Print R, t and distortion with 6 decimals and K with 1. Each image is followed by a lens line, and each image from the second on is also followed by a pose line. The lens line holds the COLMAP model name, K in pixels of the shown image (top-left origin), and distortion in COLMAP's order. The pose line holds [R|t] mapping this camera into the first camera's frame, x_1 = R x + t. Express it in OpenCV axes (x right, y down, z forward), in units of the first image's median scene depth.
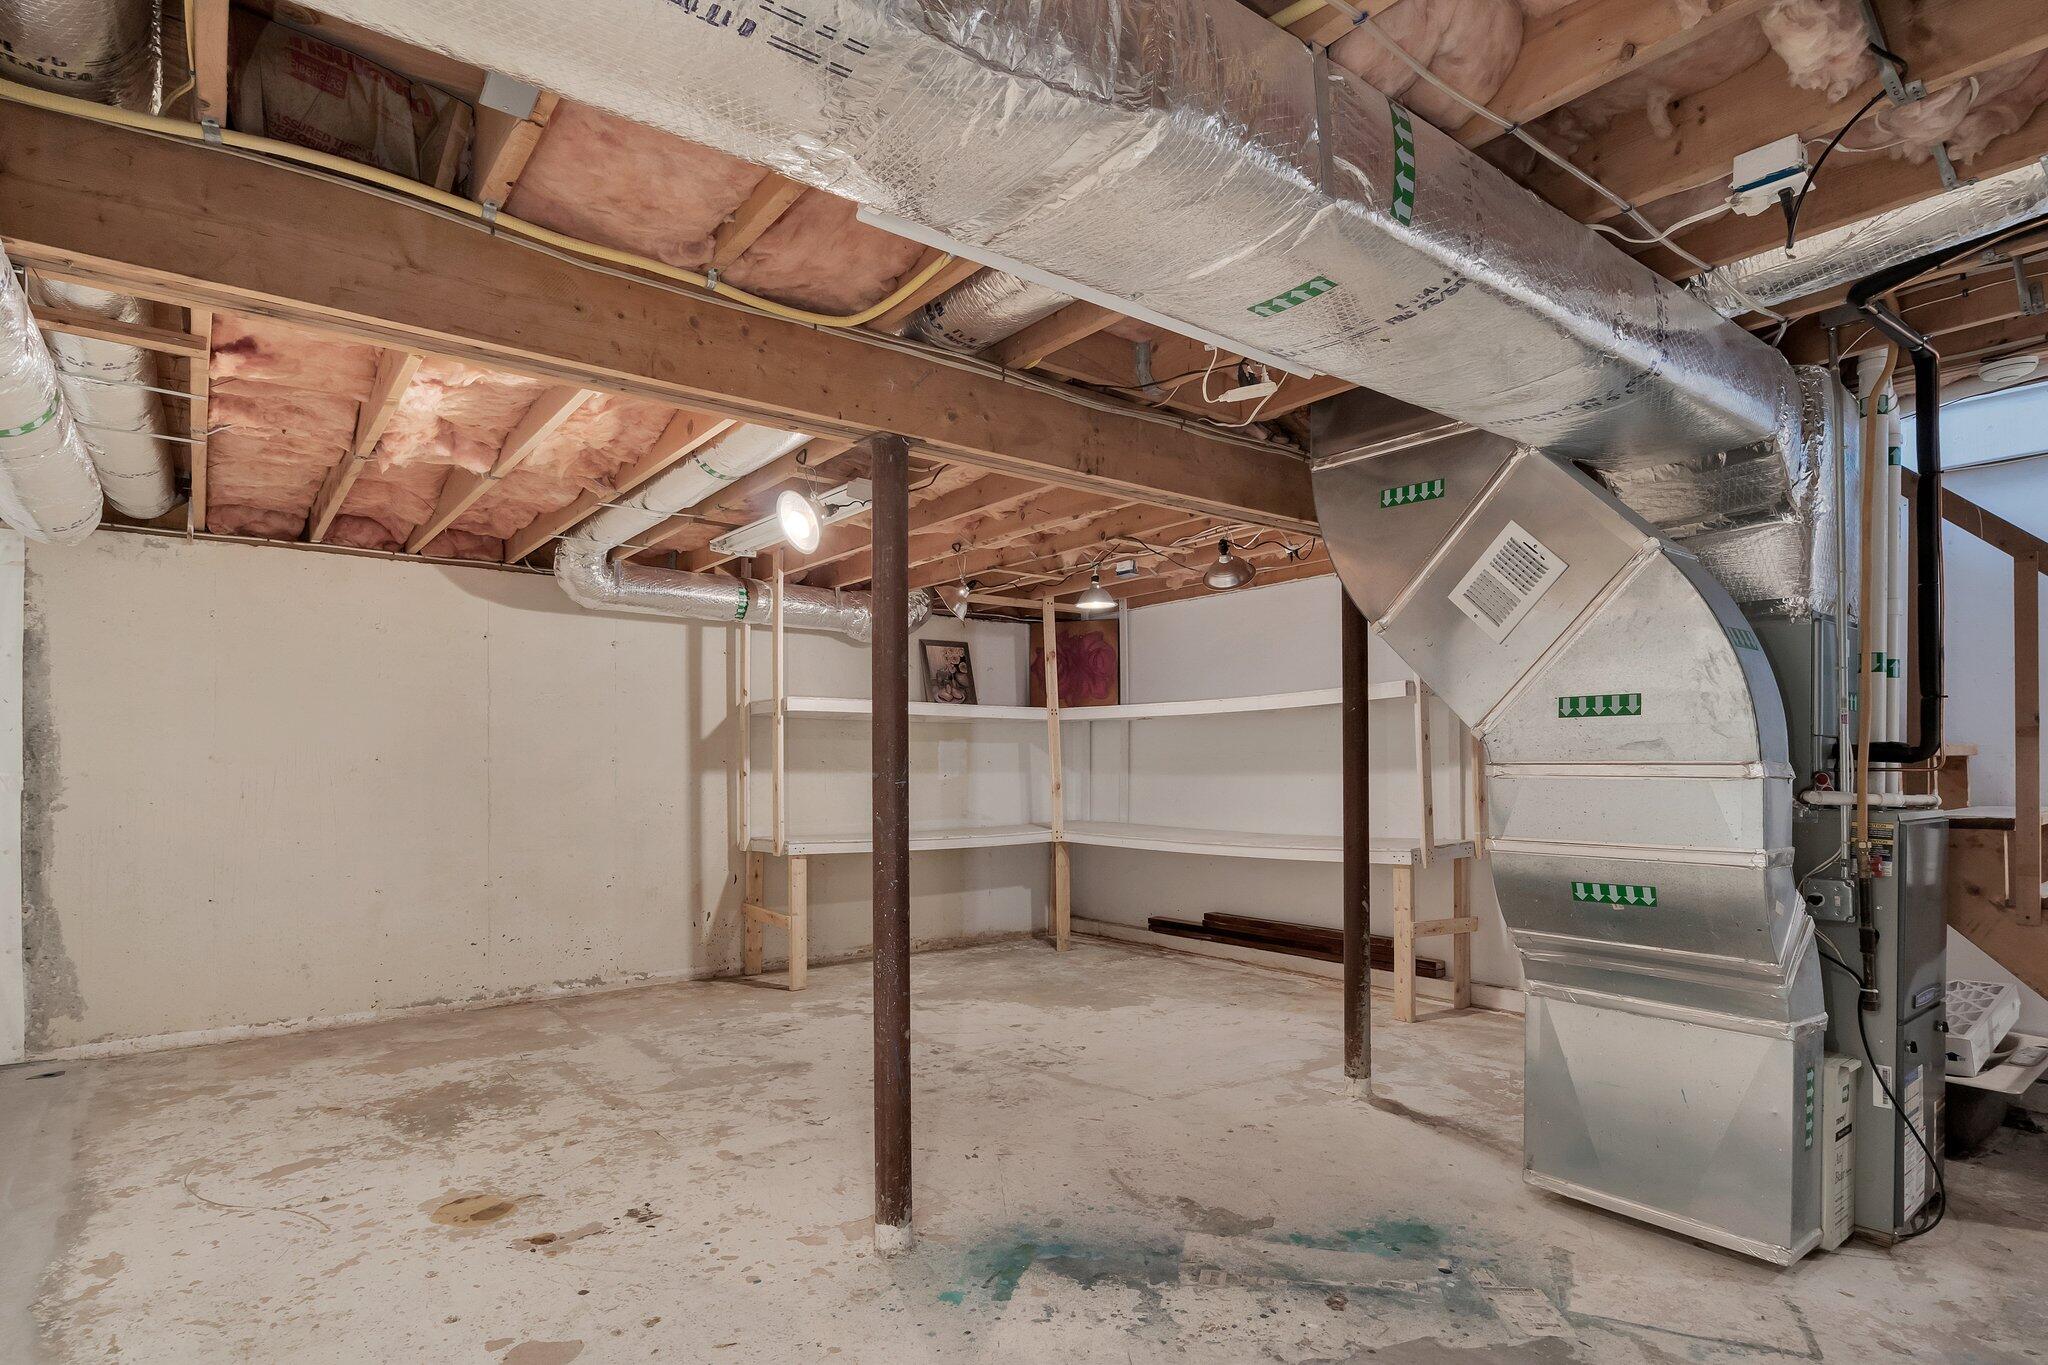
lens RADIAL K [[1063.4, 0, 1030.5], [0, 1063.4, 777.3], [0, 0, 1]] dist [-0.008050, 0.000187]
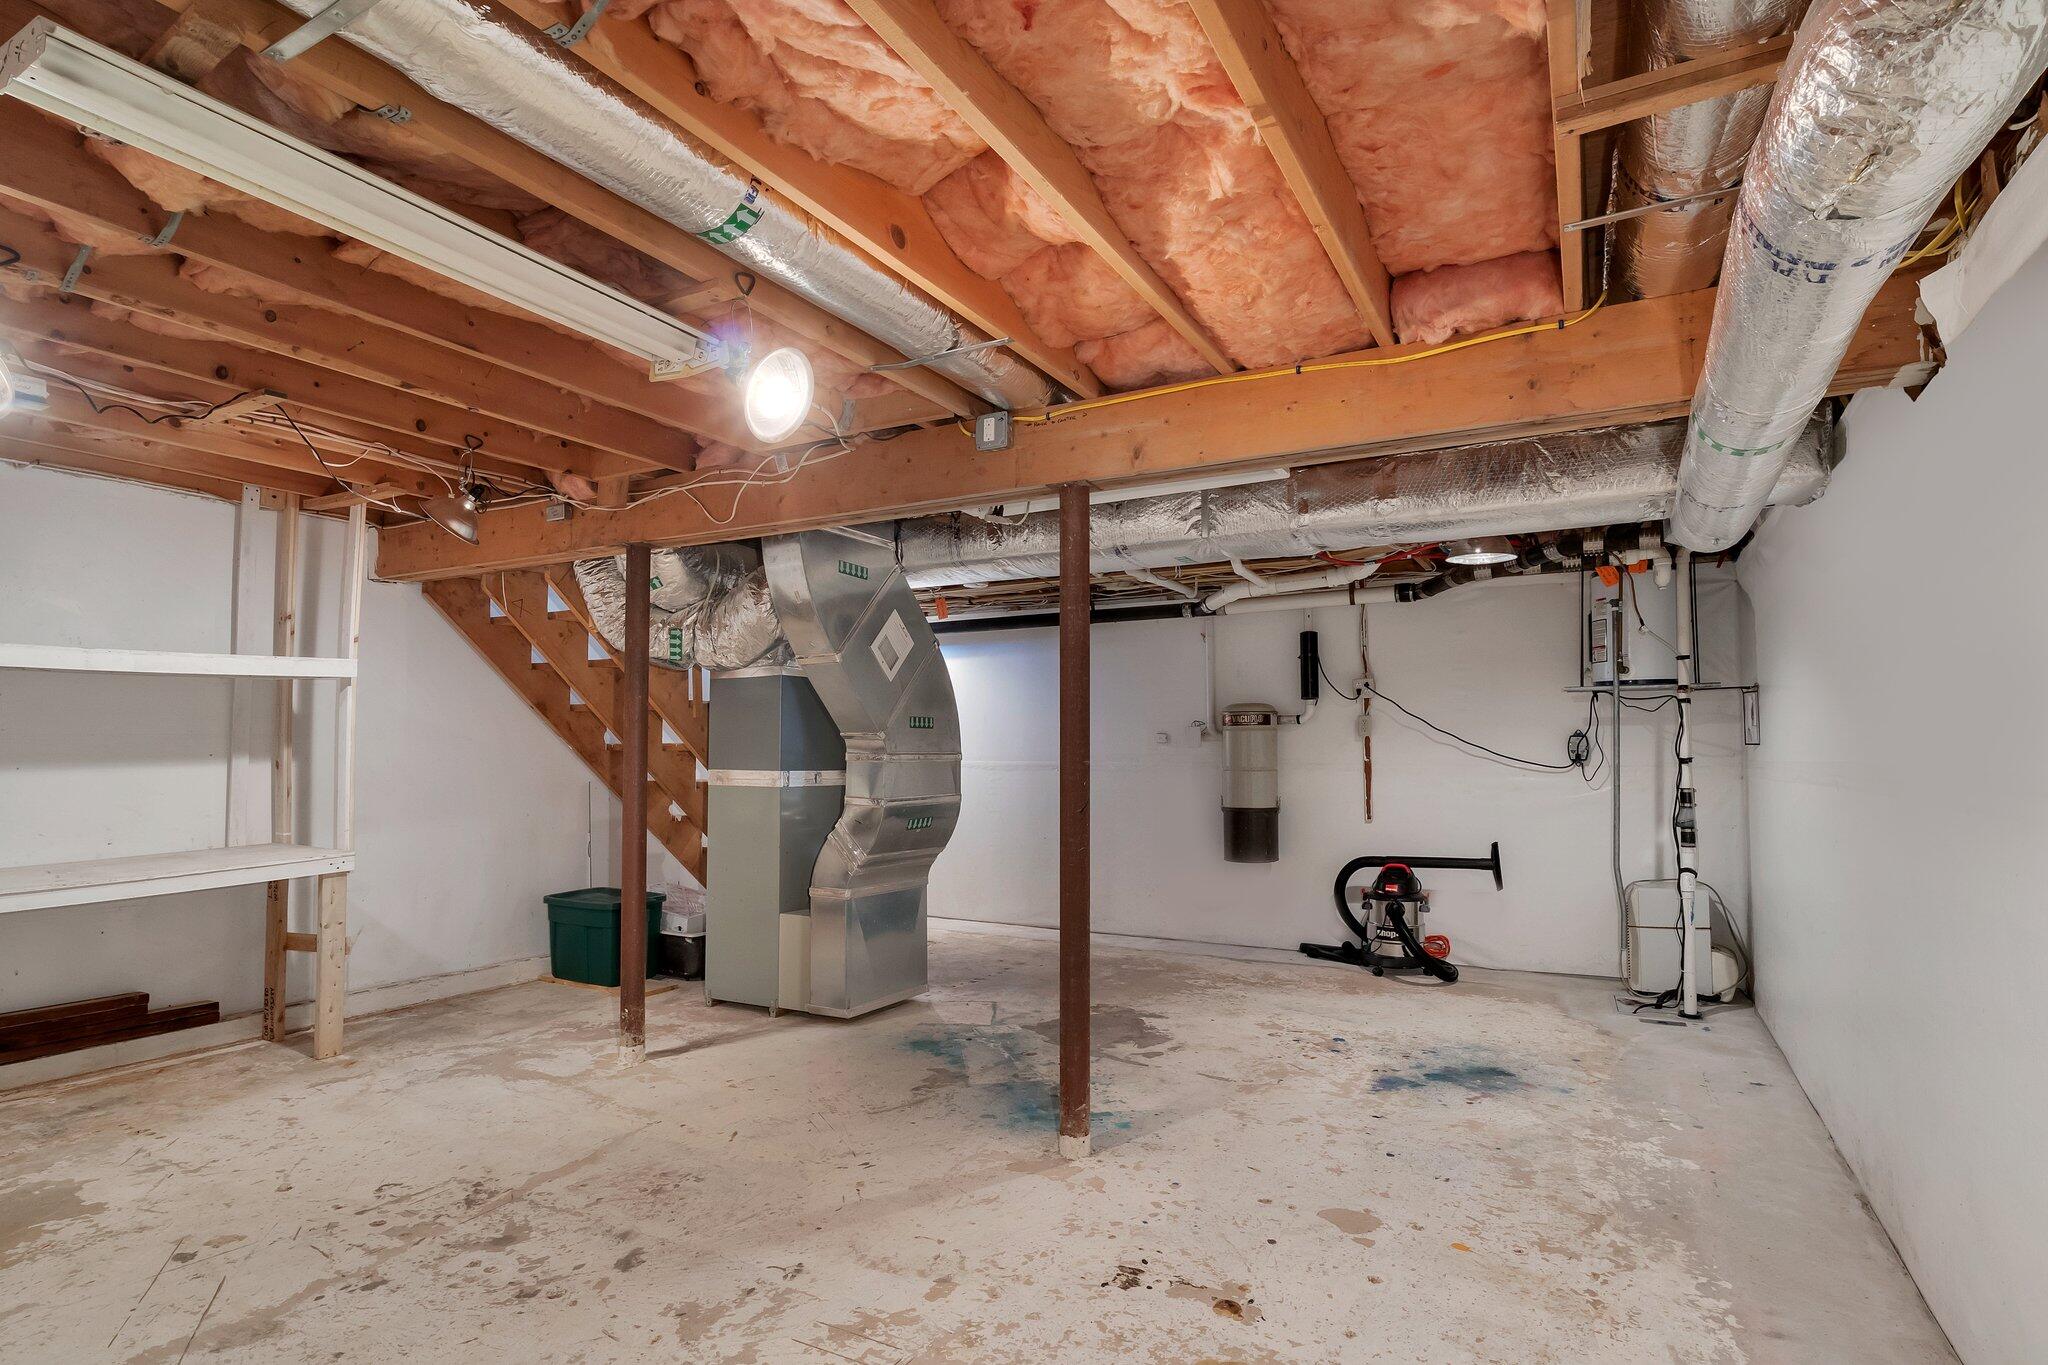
lens RADIAL K [[1063.4, 0, 1030.5], [0, 1063.4, 777.3], [0, 0, 1]] dist [-0.008050, 0.000187]
pose [[-0.398949, -0.019617, 0.916763, -1.150884], [0.013186, 0.999545, 0.027126, -0.018414], [-0.916878, 0.022910, -0.398509, 1.449234]]
